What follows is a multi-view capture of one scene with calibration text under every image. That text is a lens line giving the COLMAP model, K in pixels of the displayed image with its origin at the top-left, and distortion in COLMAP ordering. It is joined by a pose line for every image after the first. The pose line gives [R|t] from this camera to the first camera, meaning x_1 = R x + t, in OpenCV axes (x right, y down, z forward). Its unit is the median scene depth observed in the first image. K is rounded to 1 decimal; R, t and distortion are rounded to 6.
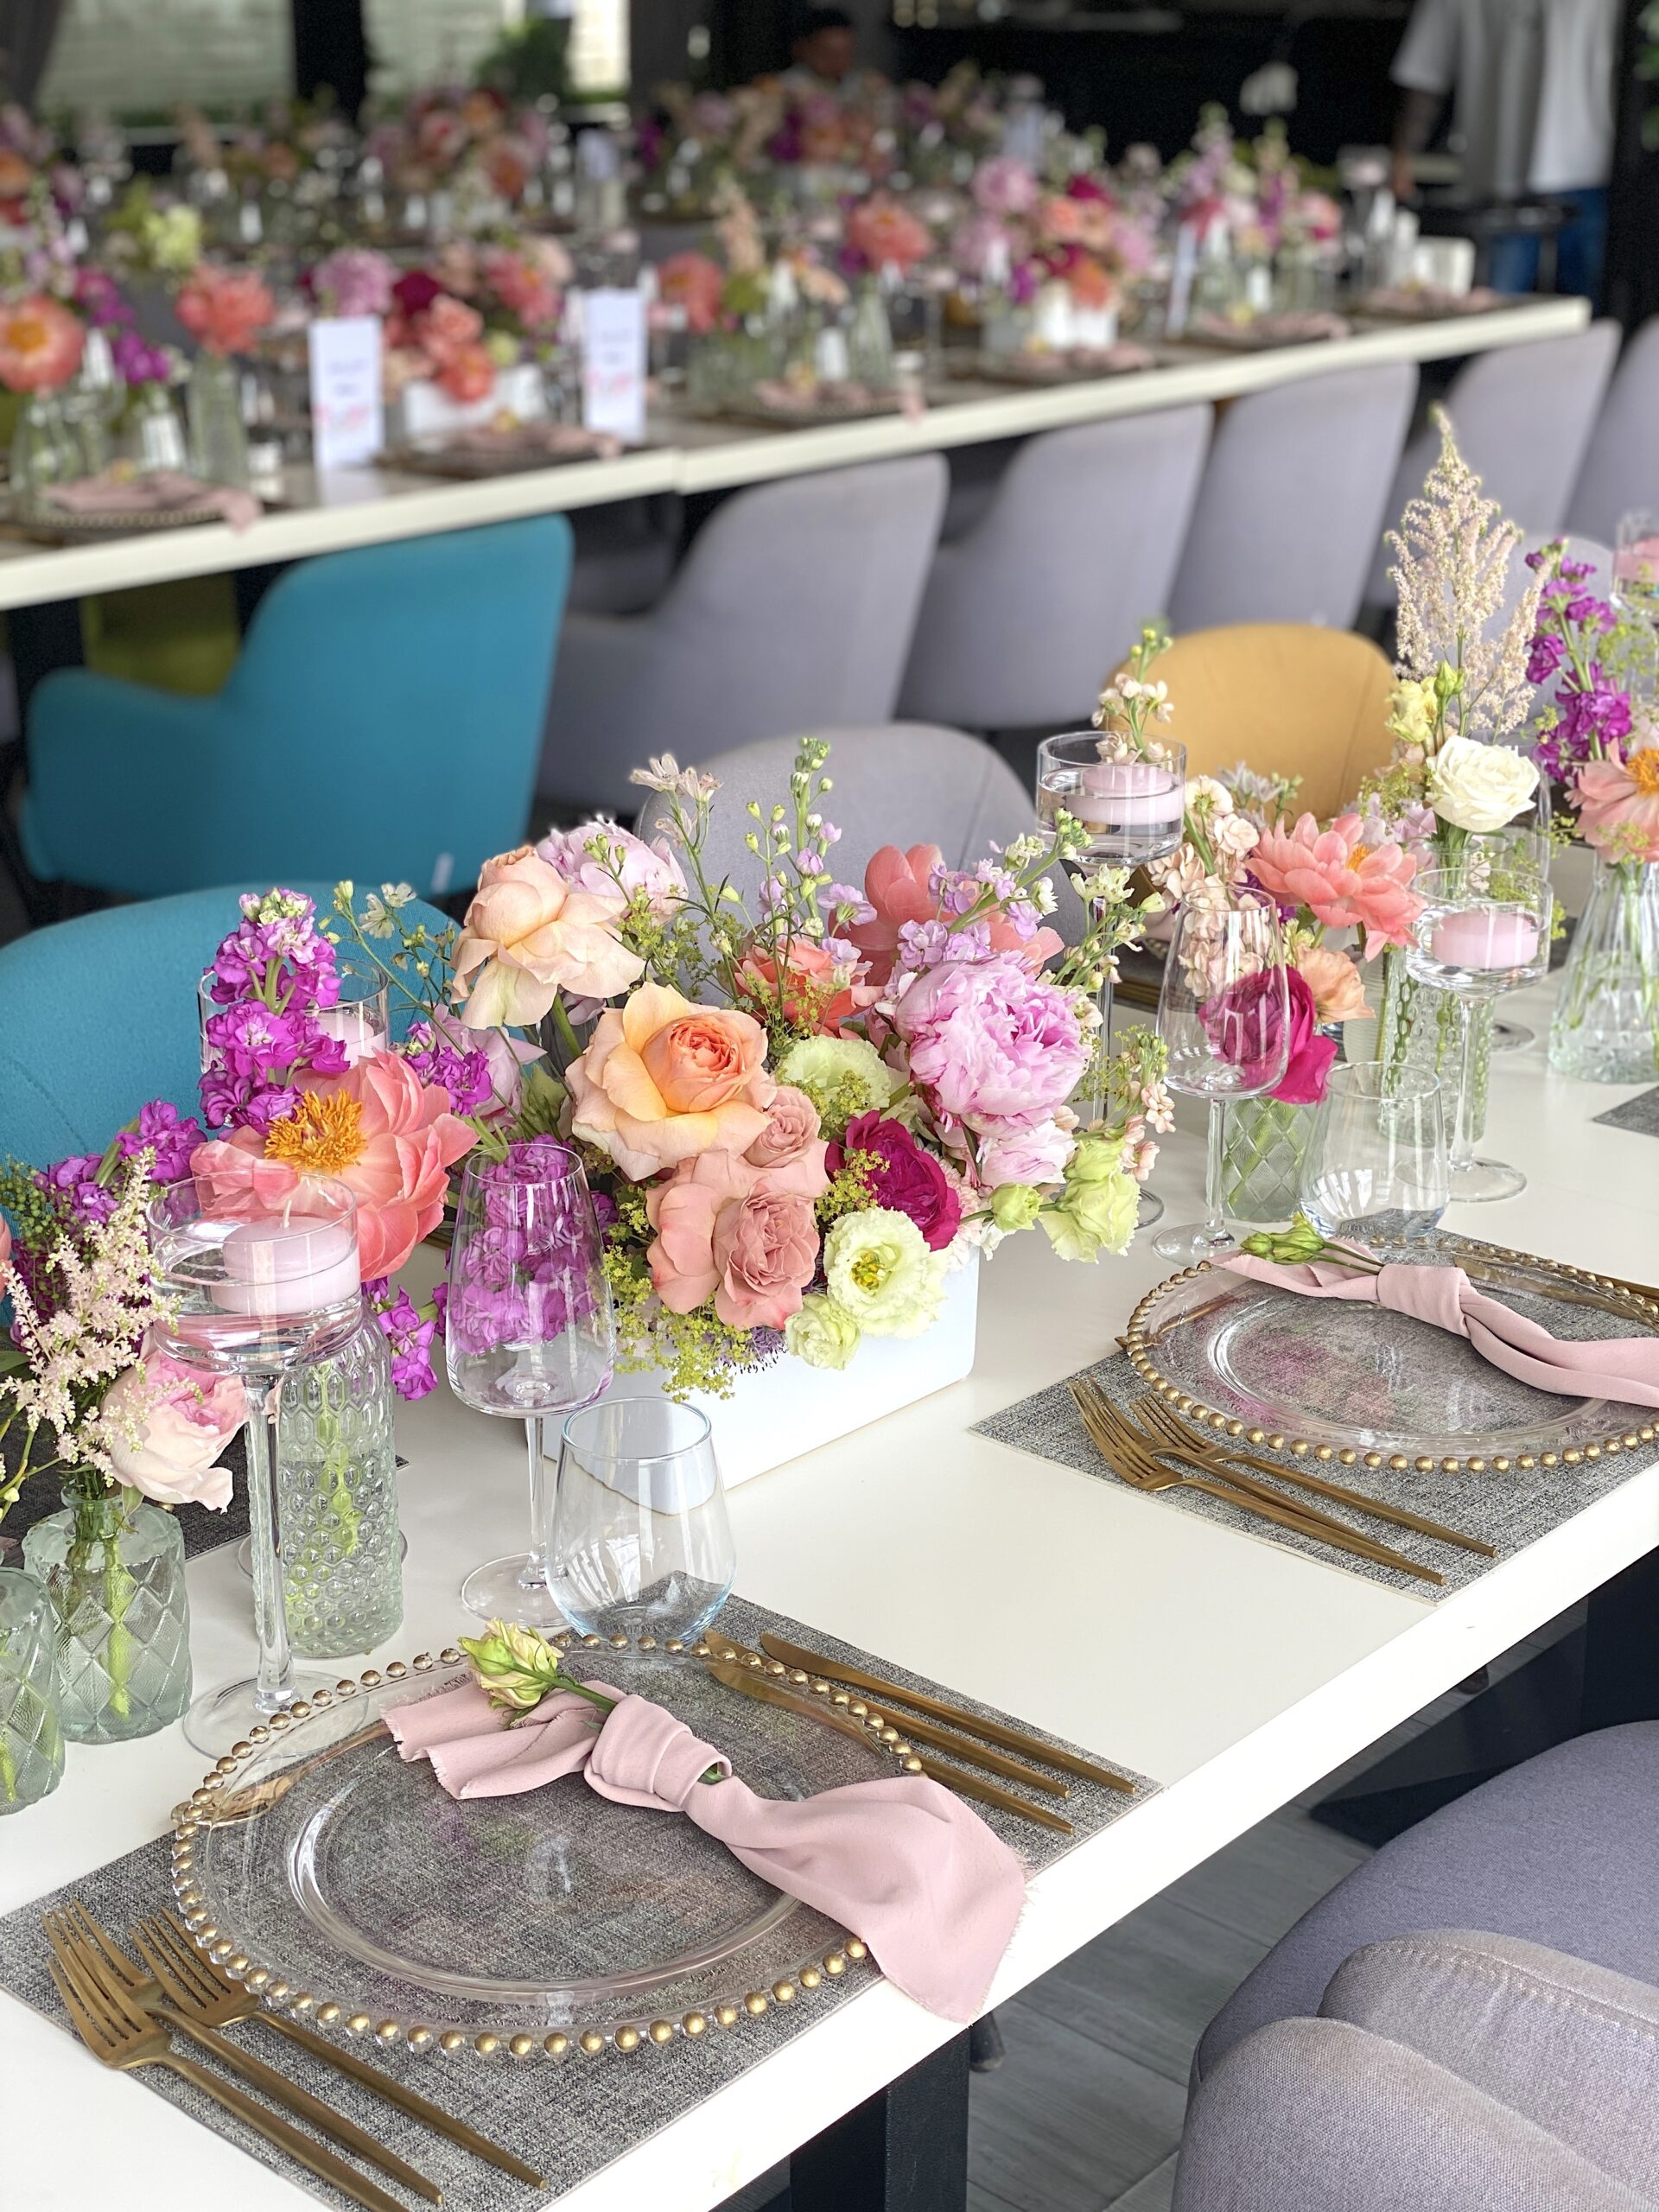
lens RADIAL K [[3341.5, 0, 829.5], [0, 3341.5, 1106.0], [0, 0, 1]] dist [0.087638, 0.056536]
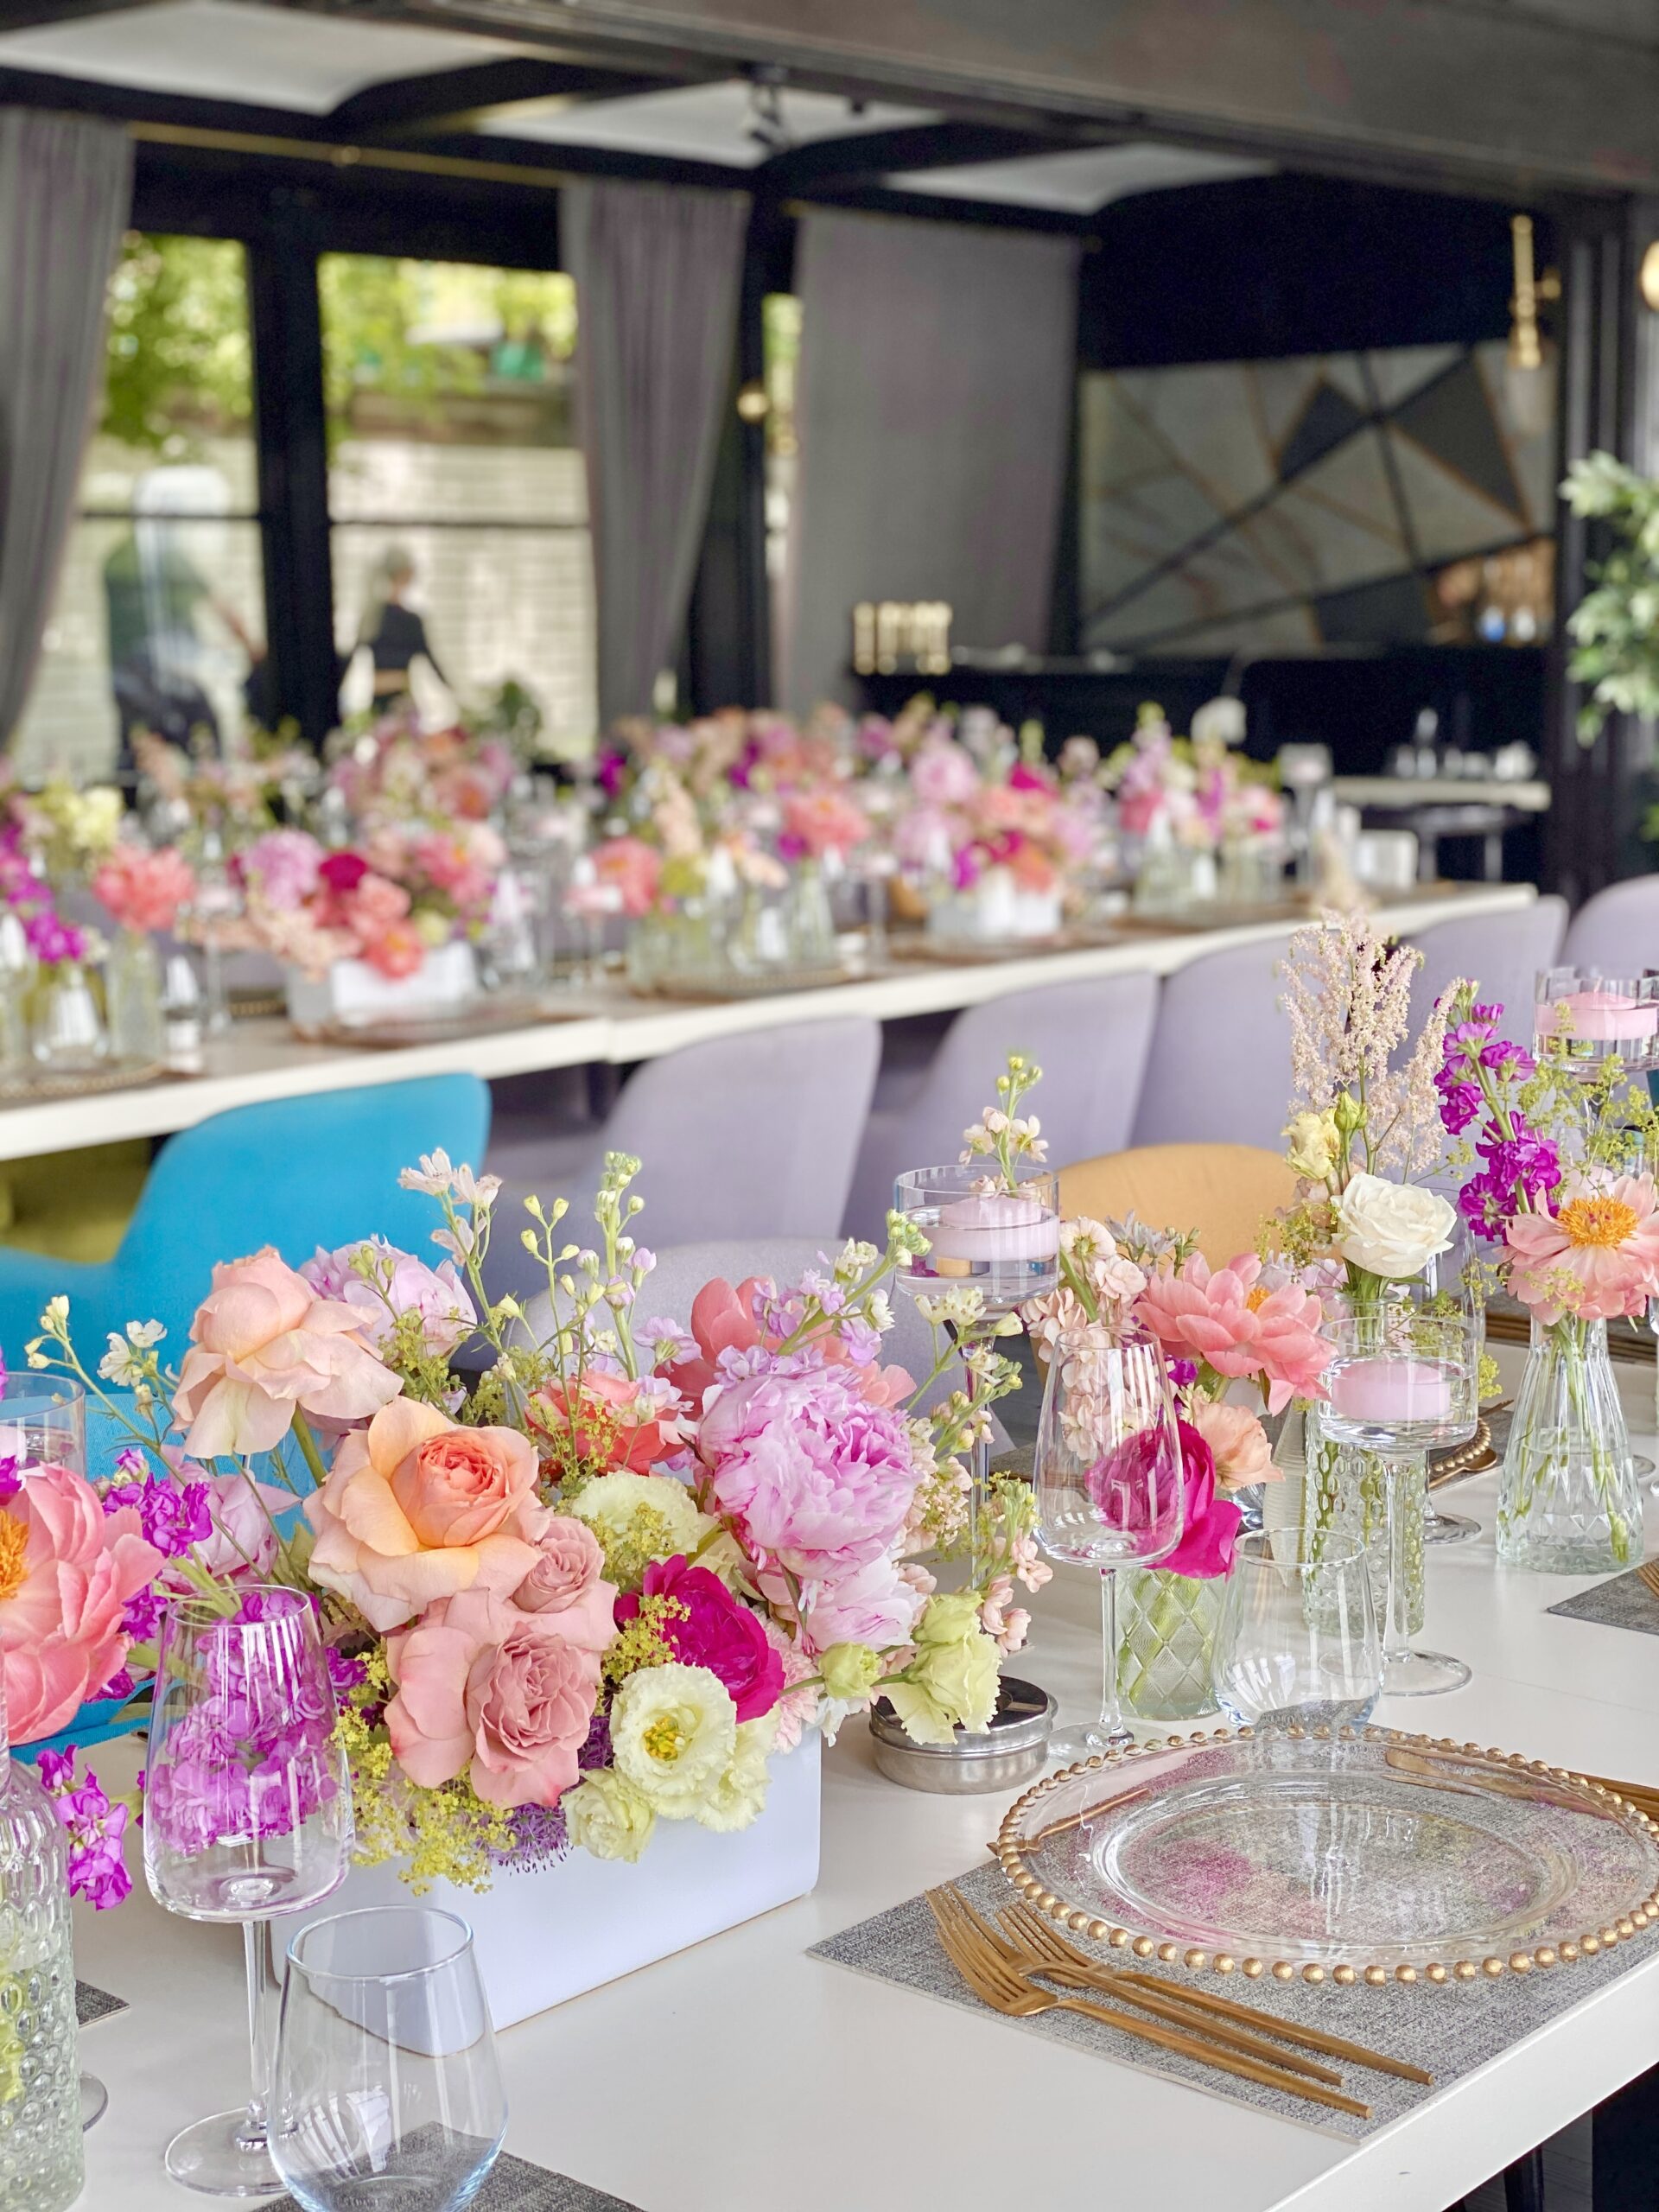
lens RADIAL K [[3338.2, 0, 840.7], [0, 3338.2, 1077.2], [0, 0, 1]] dist [0.092710, 0.056893]
pose [[0.999794, -0.019685, 0.004897, 0.047959], [0.020267, 0.979500, -0.200424, 0.048893], [-0.000851, 0.200482, 0.979697, 0.124551]]
